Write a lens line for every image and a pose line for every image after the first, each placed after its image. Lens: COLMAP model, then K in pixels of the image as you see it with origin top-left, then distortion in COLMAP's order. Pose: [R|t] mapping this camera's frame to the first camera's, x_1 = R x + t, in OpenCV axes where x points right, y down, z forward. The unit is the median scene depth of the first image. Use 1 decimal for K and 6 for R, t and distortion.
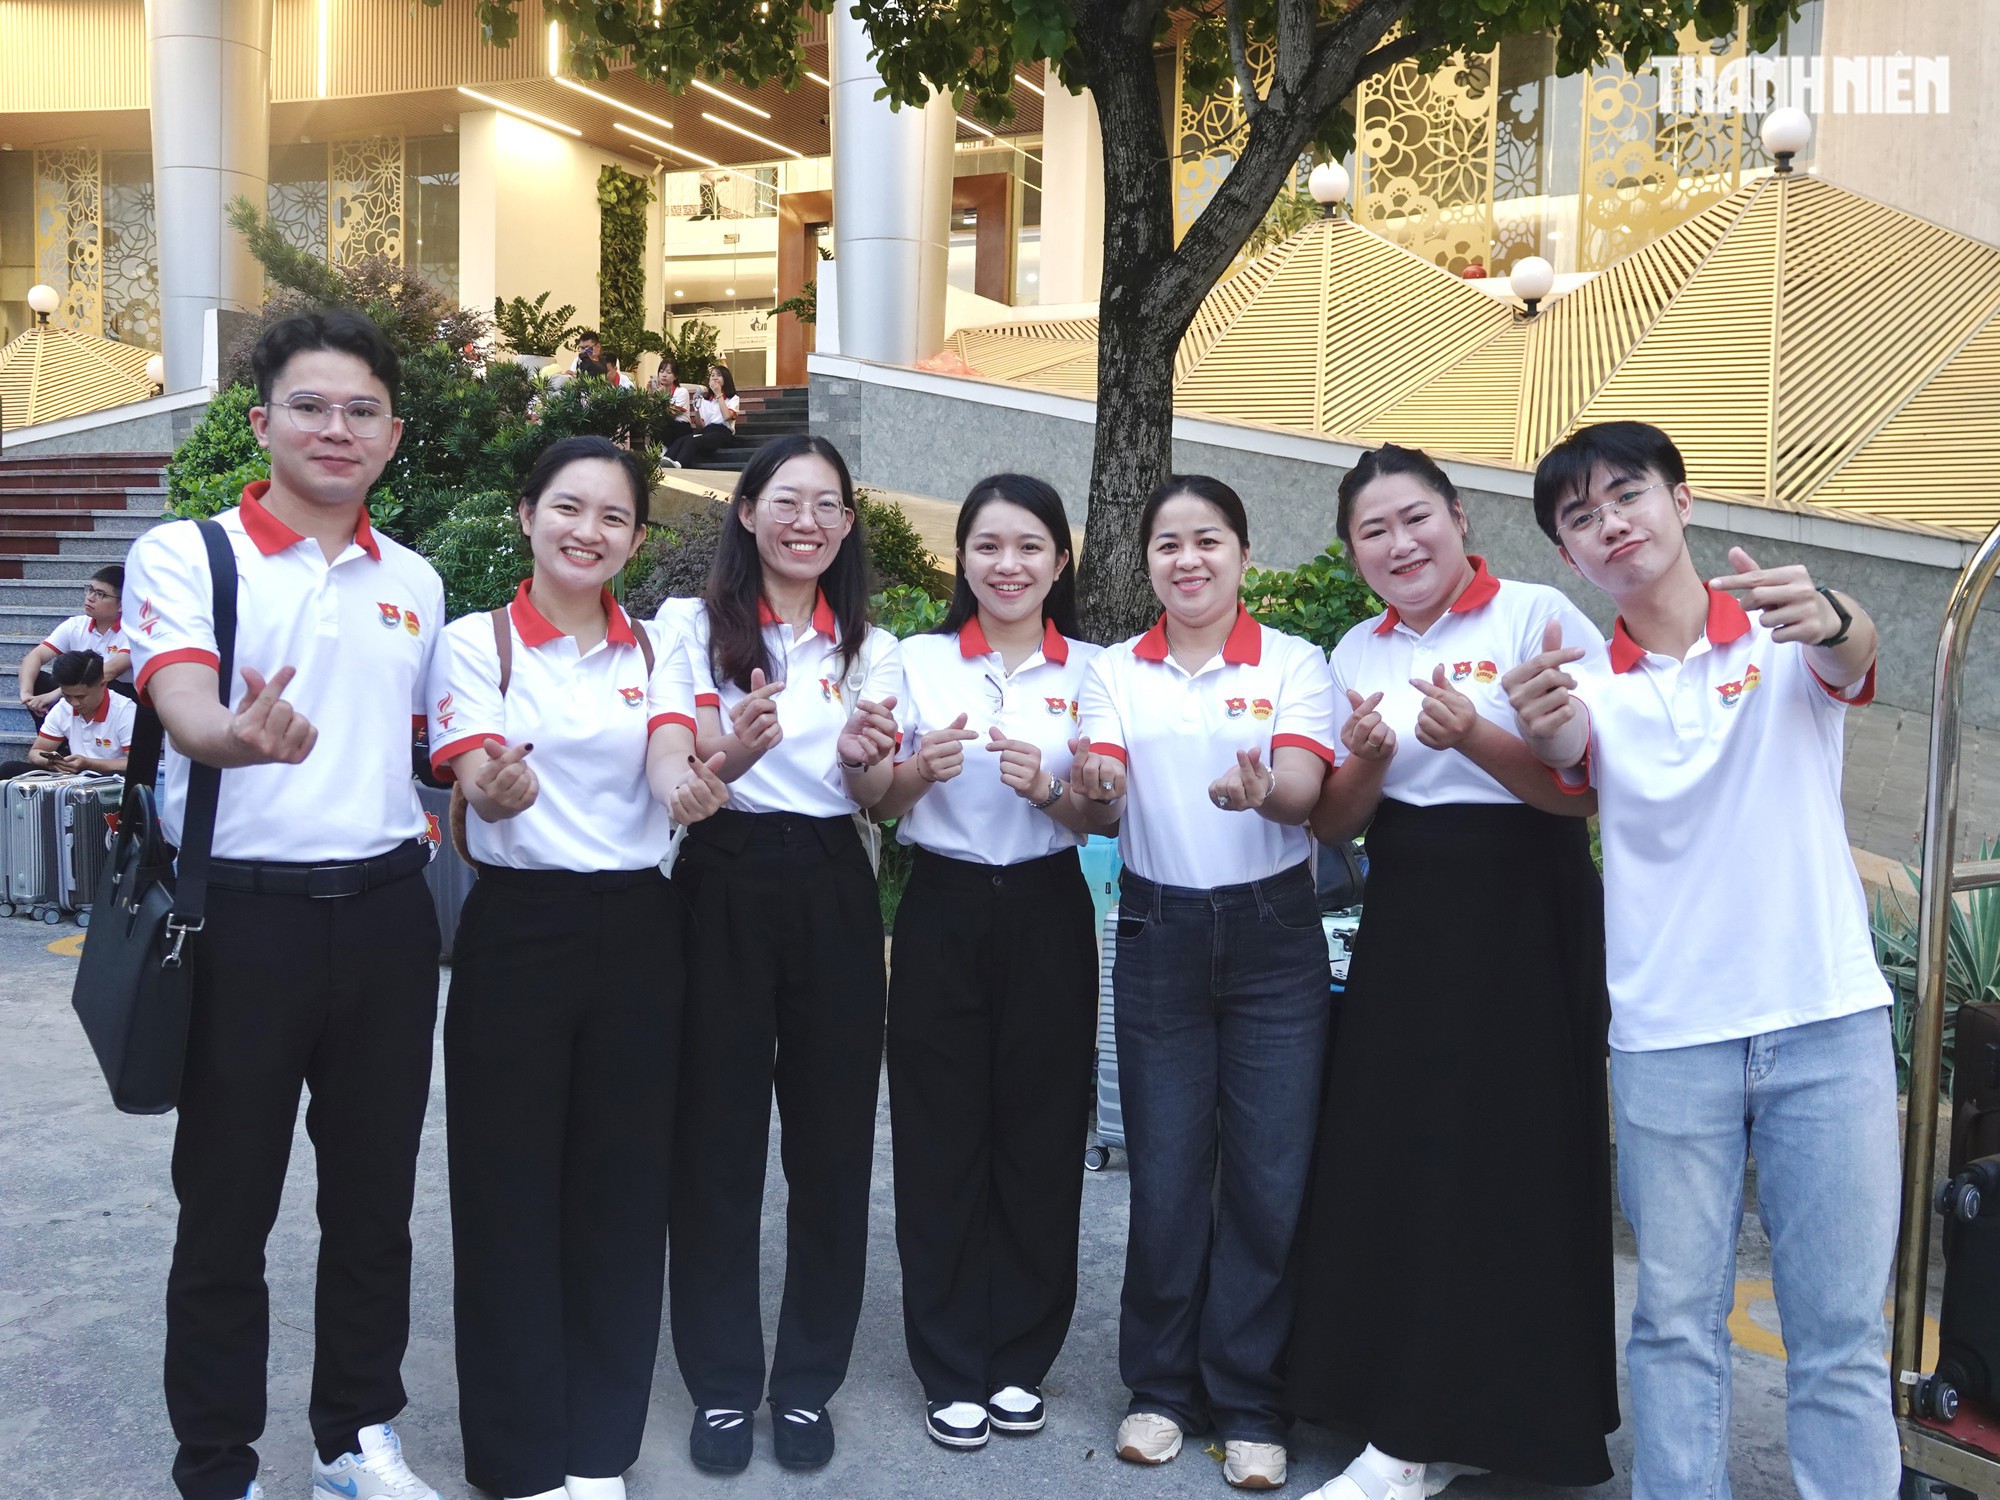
lens RADIAL K [[1664.0, 0, 996.0], [0, 1664.0, 738.8], [0, 0, 1]] dist [-0.014268, -0.003478]
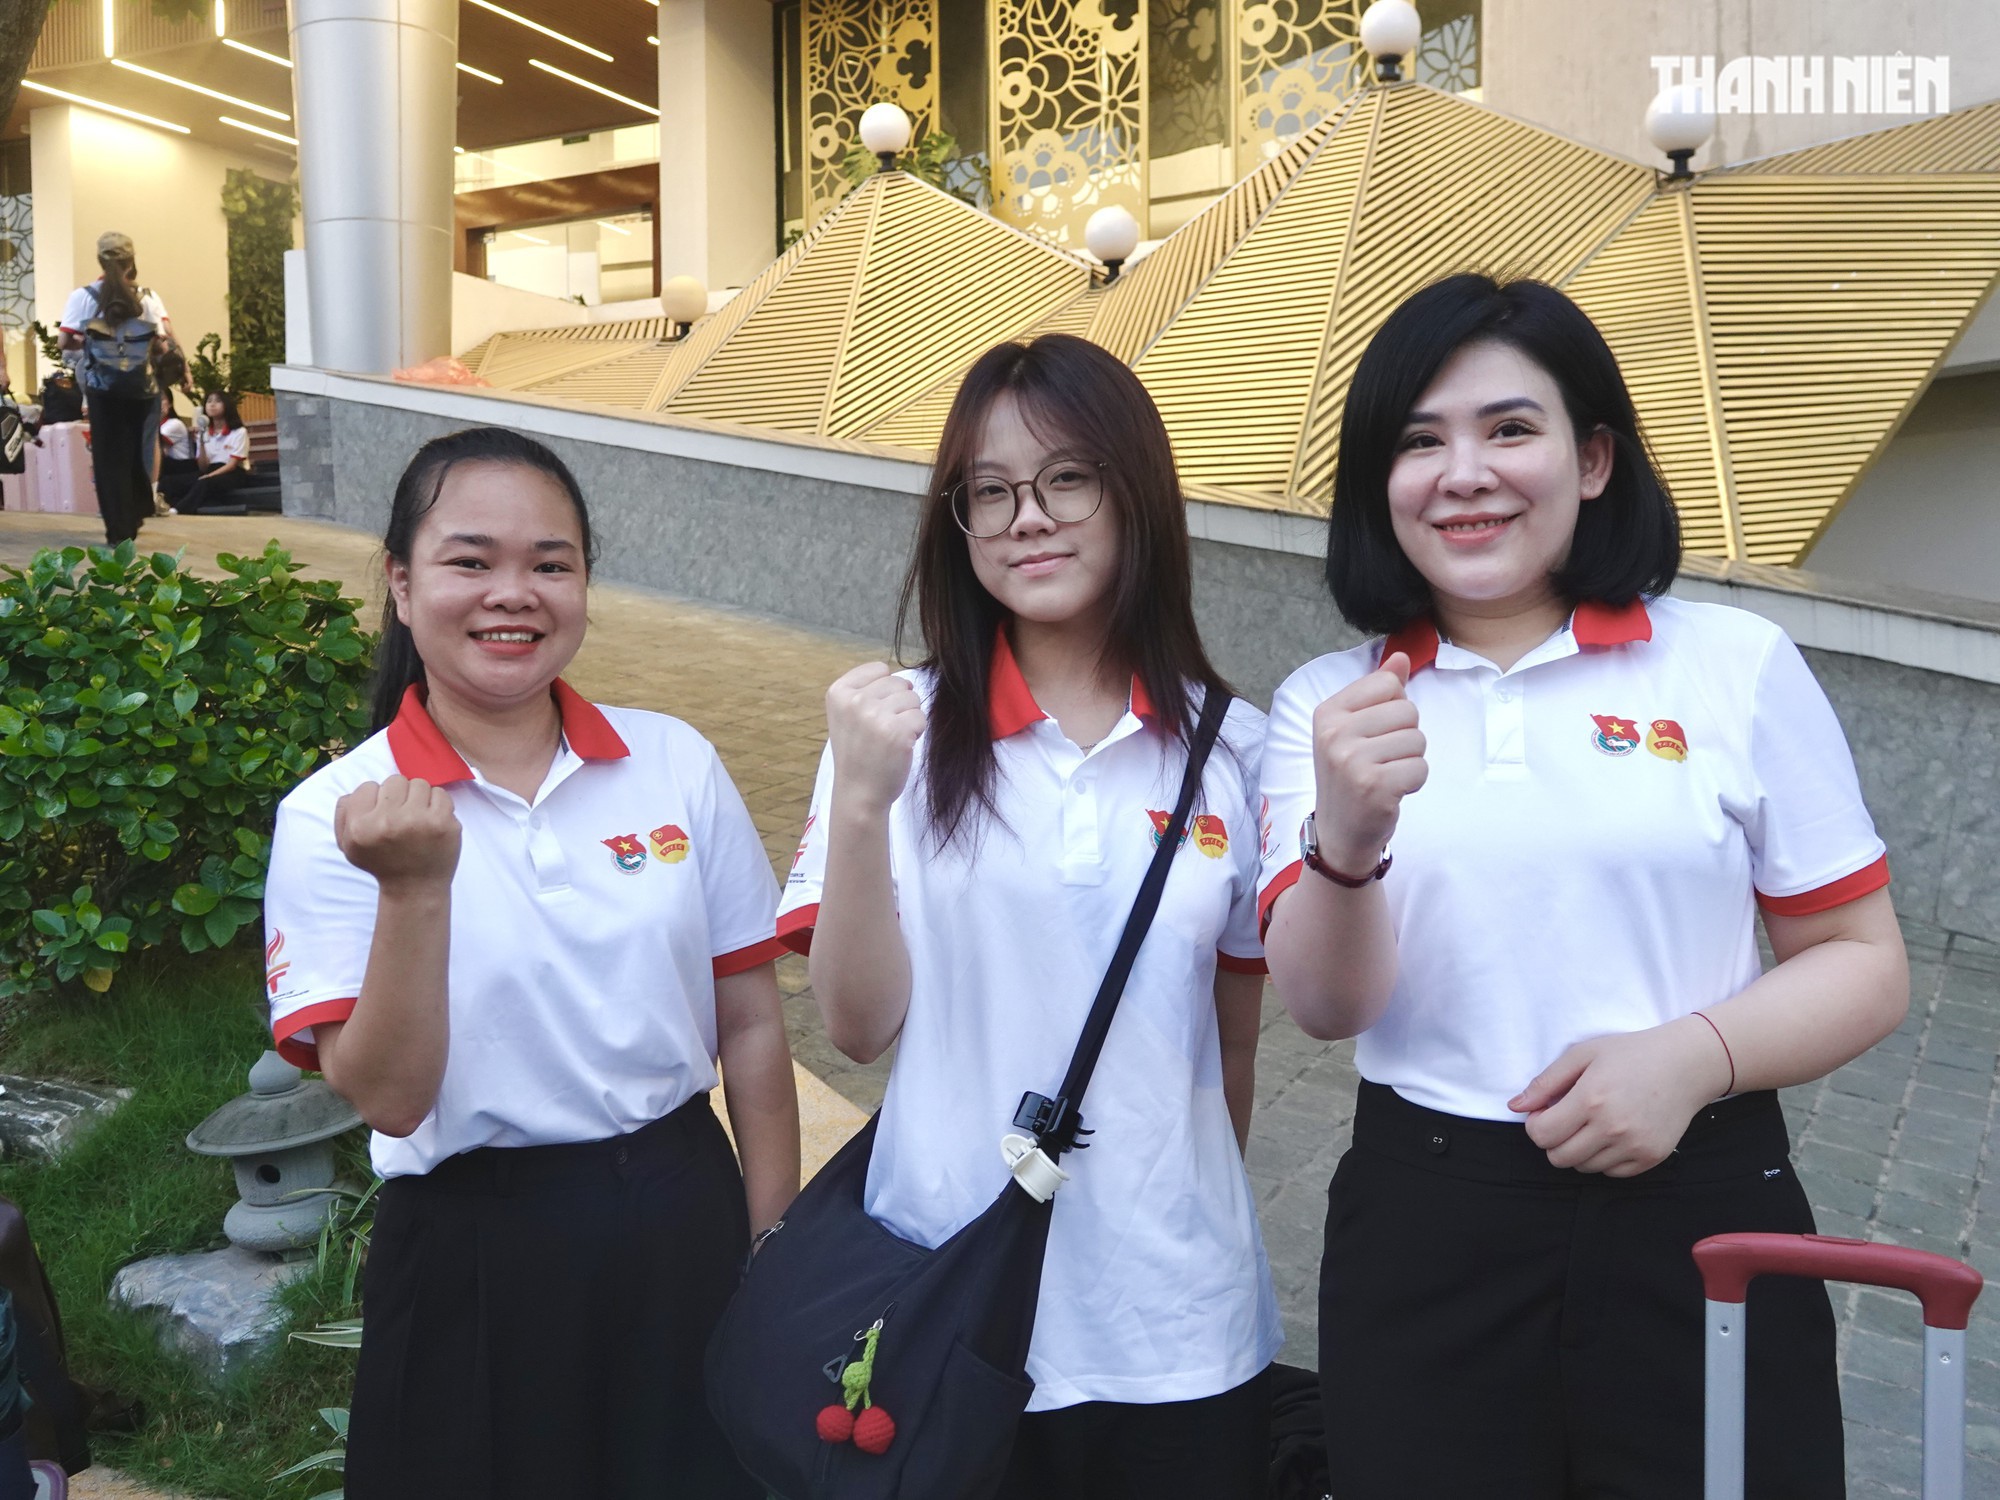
lens RADIAL K [[1808.4, 0, 1015.0], [0, 1808.4, 756.8], [0, 0, 1]] dist [-0.014798, -0.003949]
pose [[0.999557, -0.029618, -0.002972, 0.191158], [0.029499, 0.998979, -0.034223, -0.002423], [0.003983, 0.034120, 0.999410, 0.110056]]
